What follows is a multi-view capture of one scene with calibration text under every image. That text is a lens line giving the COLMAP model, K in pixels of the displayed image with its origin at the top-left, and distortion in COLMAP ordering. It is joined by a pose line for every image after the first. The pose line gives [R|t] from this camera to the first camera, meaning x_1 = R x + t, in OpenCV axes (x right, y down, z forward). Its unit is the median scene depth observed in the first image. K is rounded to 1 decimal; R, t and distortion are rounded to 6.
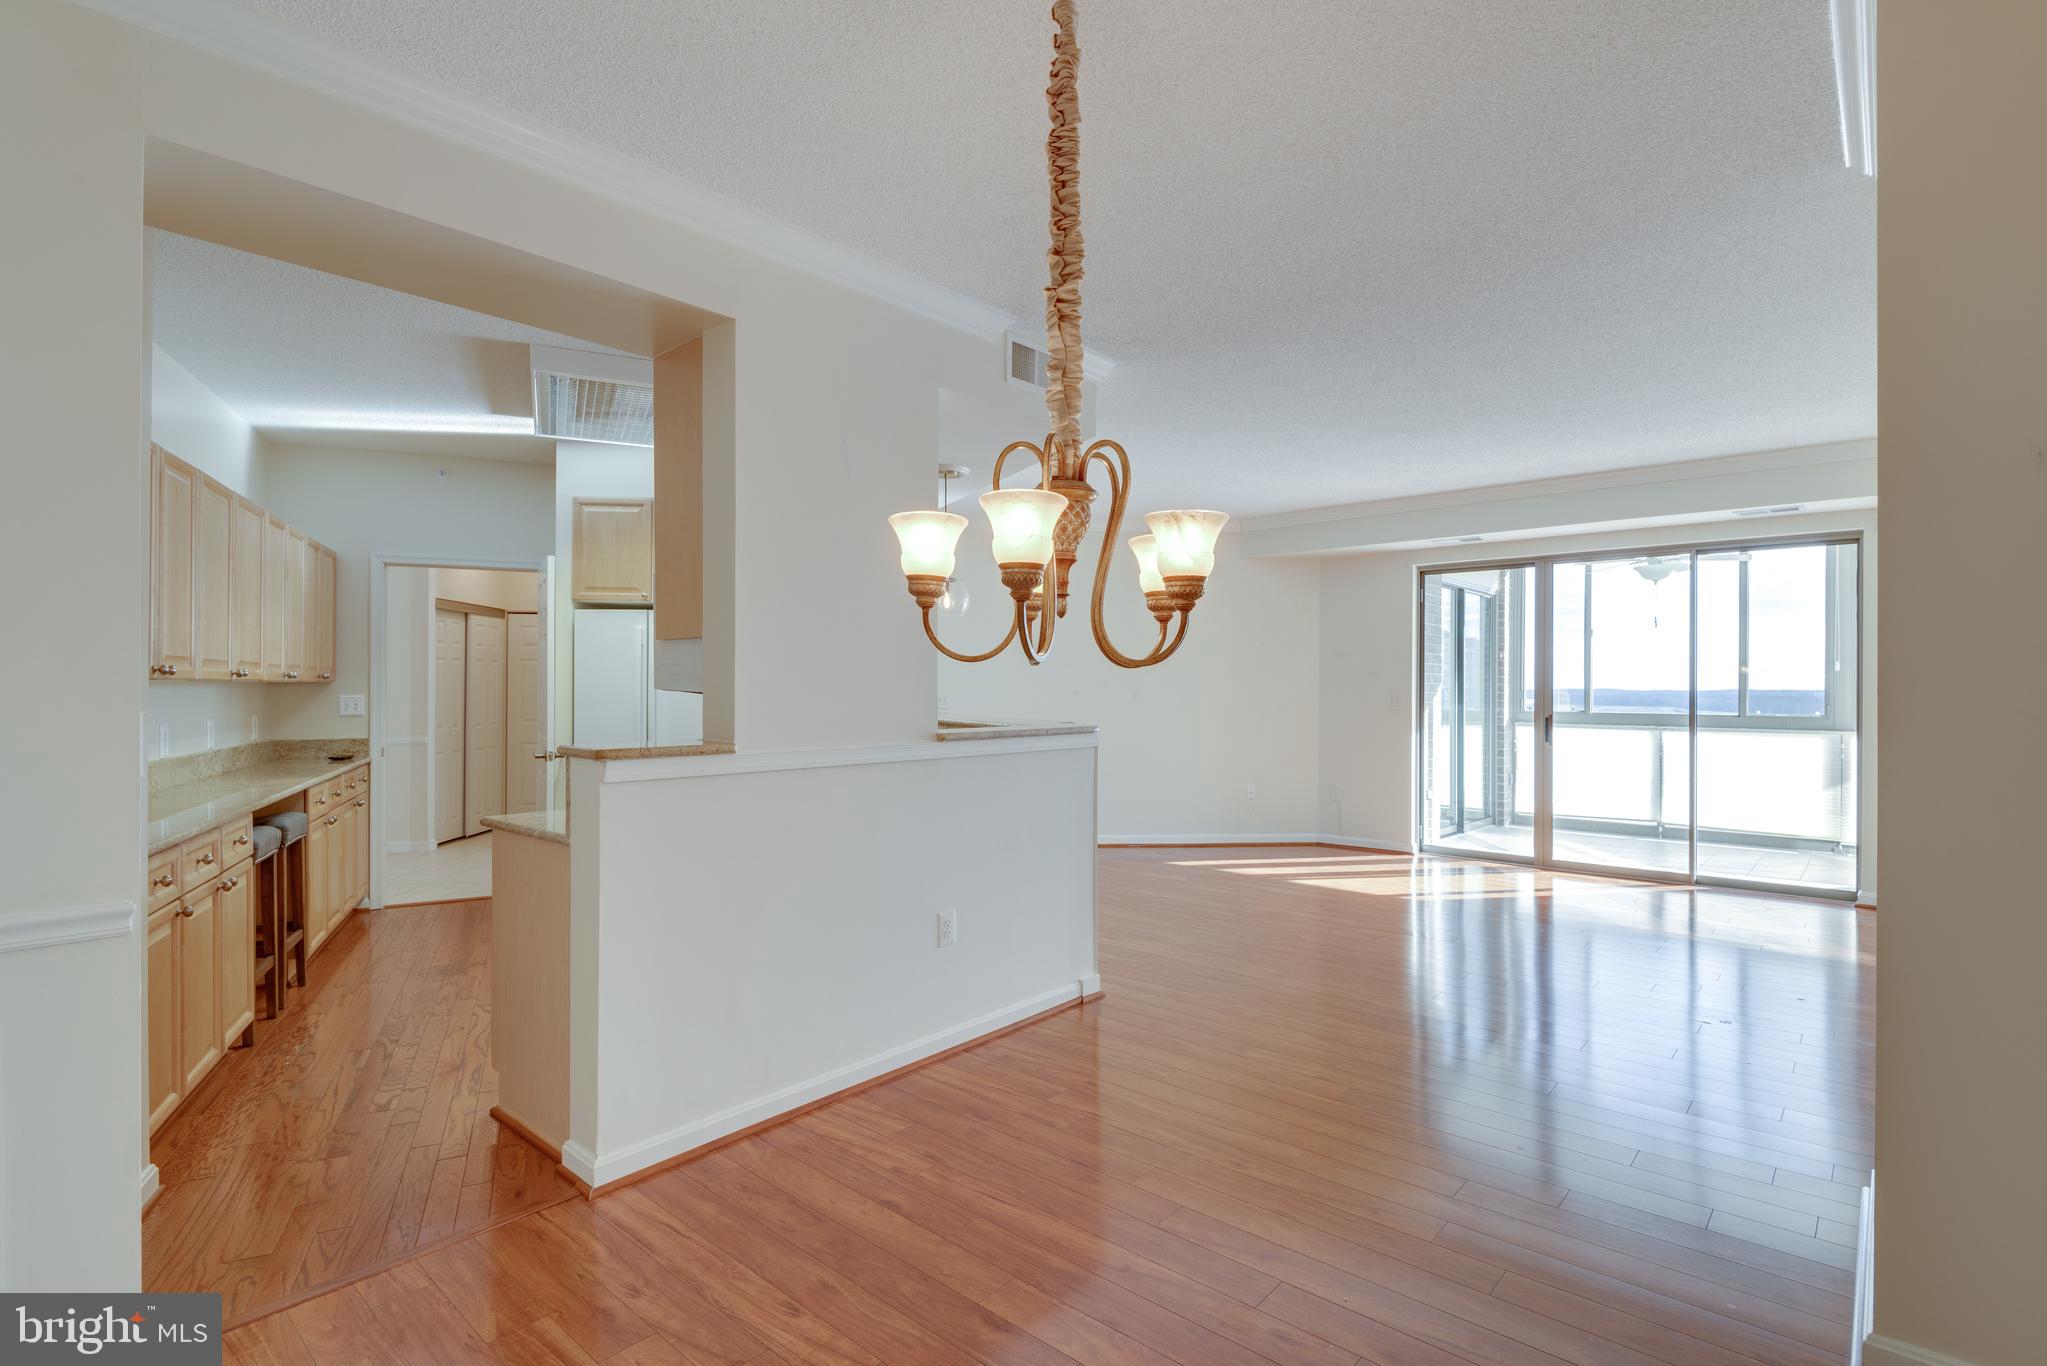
lens RADIAL K [[968.9, 0, 1042.8], [0, 968.9, 687.7], [0, 0, 1]] dist [-0.002039, -0.000641]
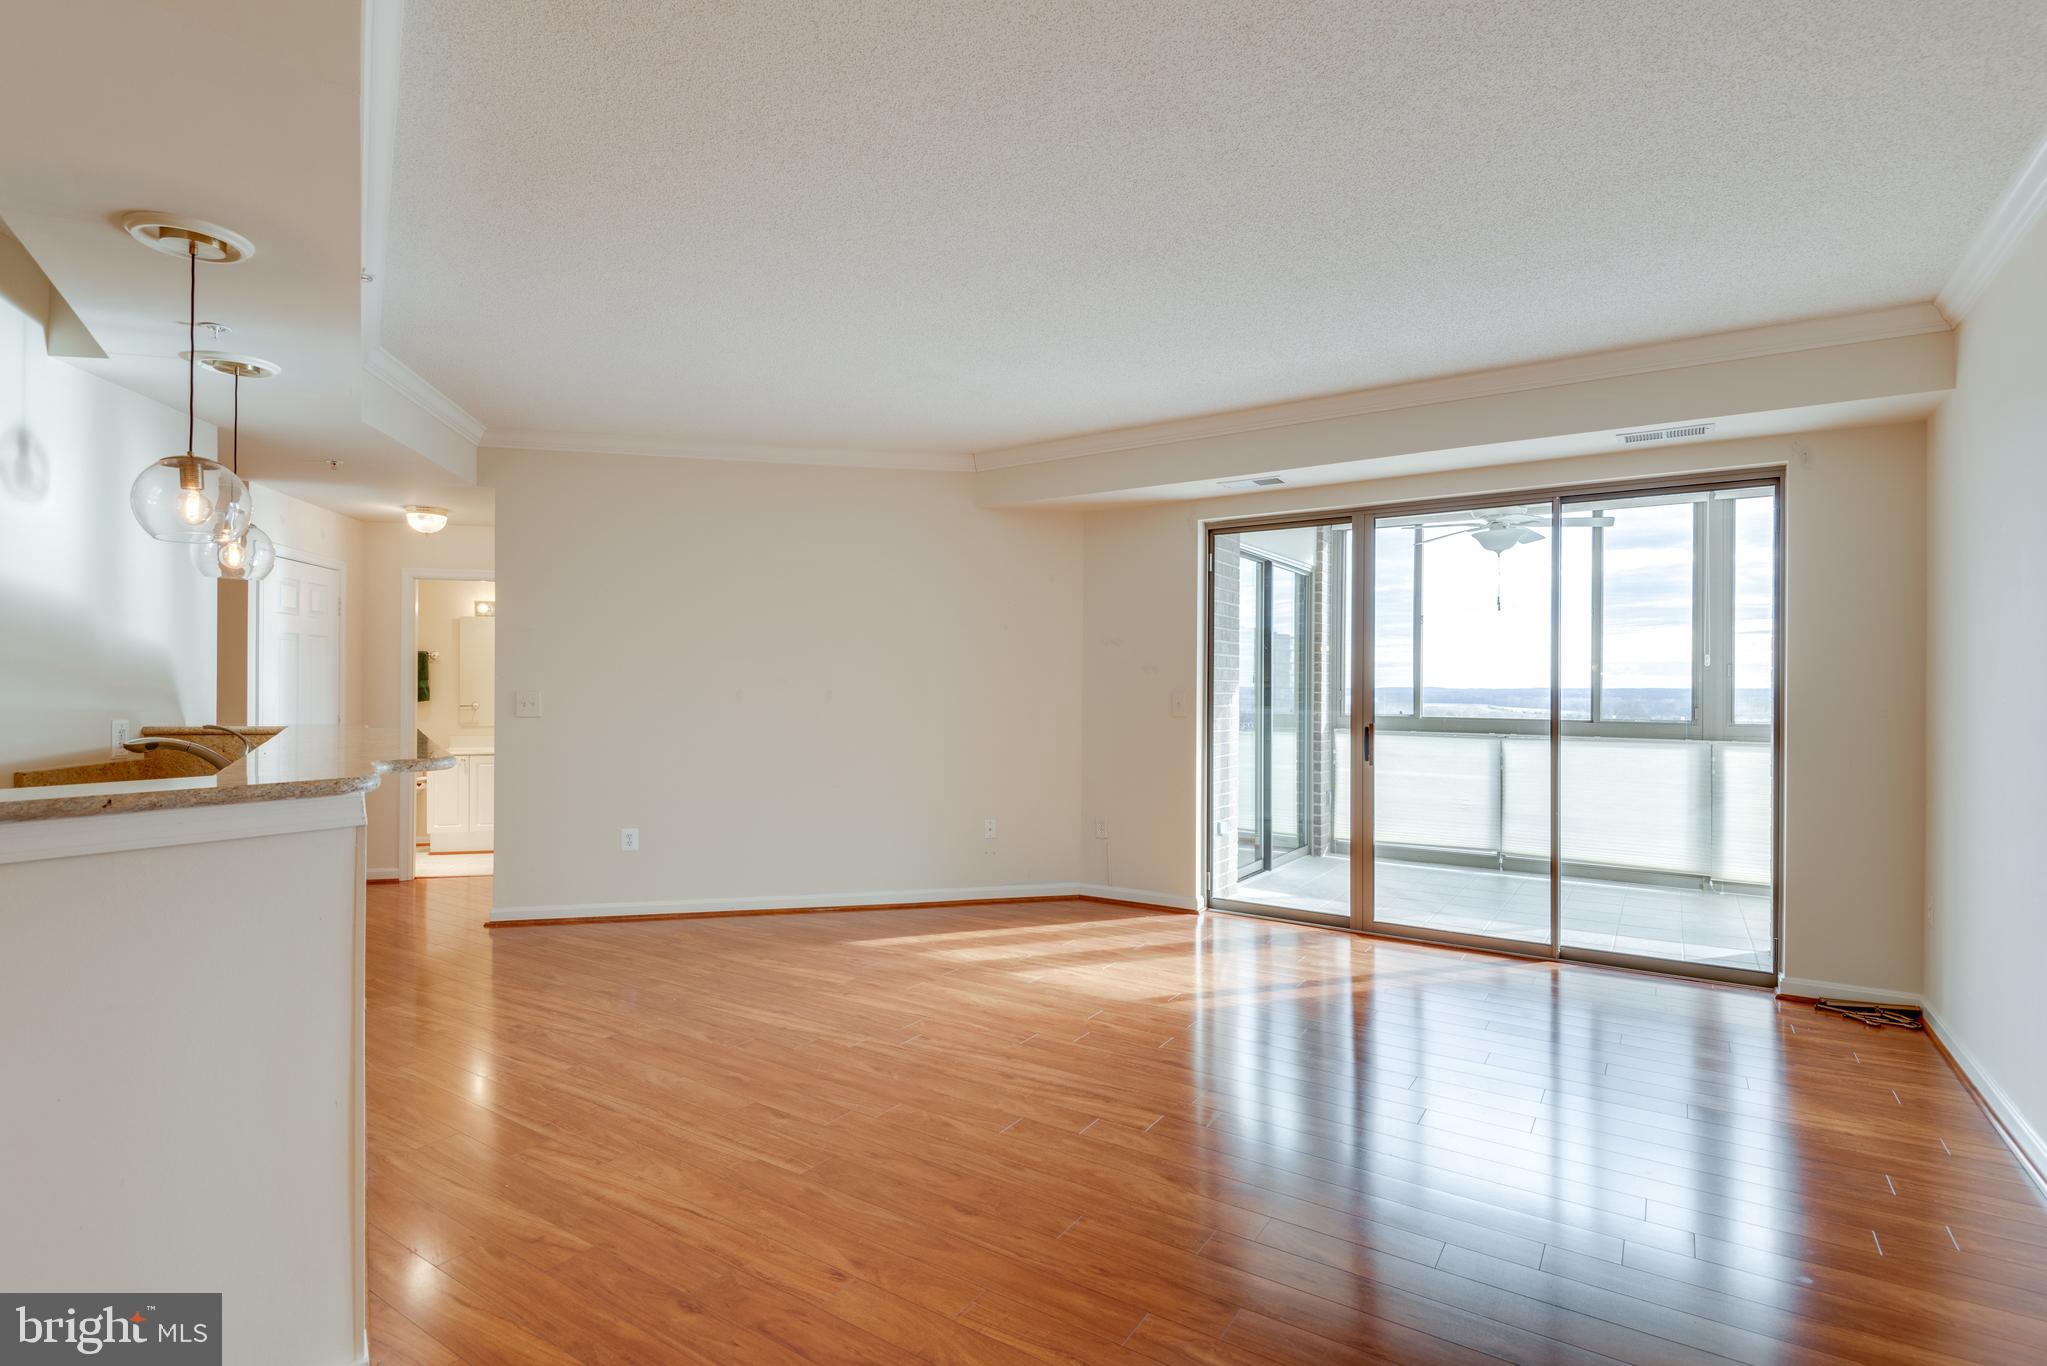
lens RADIAL K [[1003.0, 0, 1029.9], [0, 1003.0, 687.7], [0, 0, 1]] dist [0.001791, 0.000067]
pose [[0.989062, -0.000045, 0.147501, 0.132012], [-0.000278, 0.999998, 0.002167, -0.000823], [-0.147501, -0.002184, 0.989060, 0.243276]]
